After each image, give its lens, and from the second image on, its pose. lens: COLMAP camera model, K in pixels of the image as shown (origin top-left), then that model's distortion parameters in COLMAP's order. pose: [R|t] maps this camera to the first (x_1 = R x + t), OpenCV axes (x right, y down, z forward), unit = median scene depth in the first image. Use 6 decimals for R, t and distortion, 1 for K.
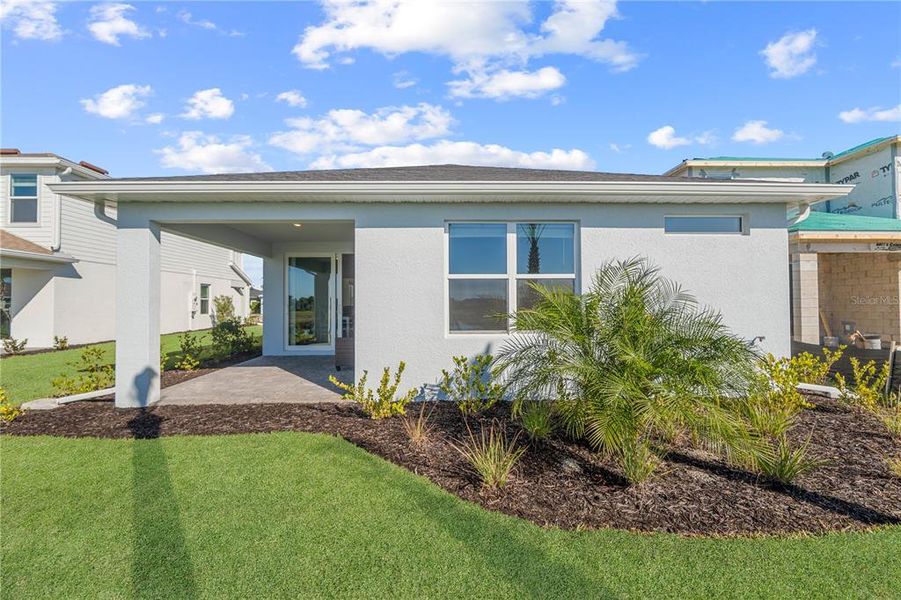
lens RADIAL K [[376.9, 0, 447.6], [0, 376.9, 293.8], [0, 0, 1]] dist [-0.001746, -0.000054]
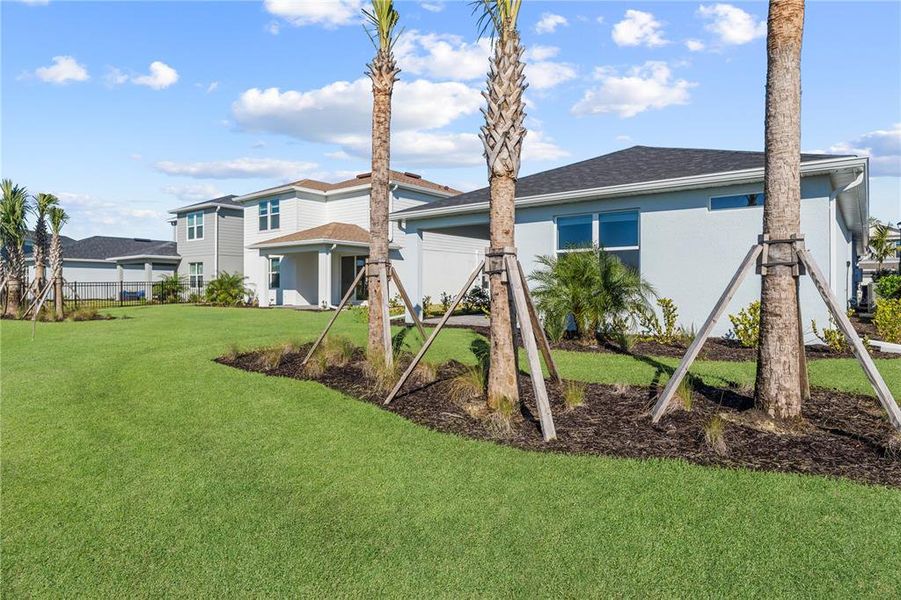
lens RADIAL K [[554.0, 0, 450.4], [0, 554.0, 289.6], [0, 0, 1]] dist [-0.001405, 0.000104]
pose [[0.751295, 0.008810, -0.659908, 1.168519], [0.008019, 0.999715, 0.022475, 0.056009], [0.659918, -0.022177, 0.751011, -0.994321]]
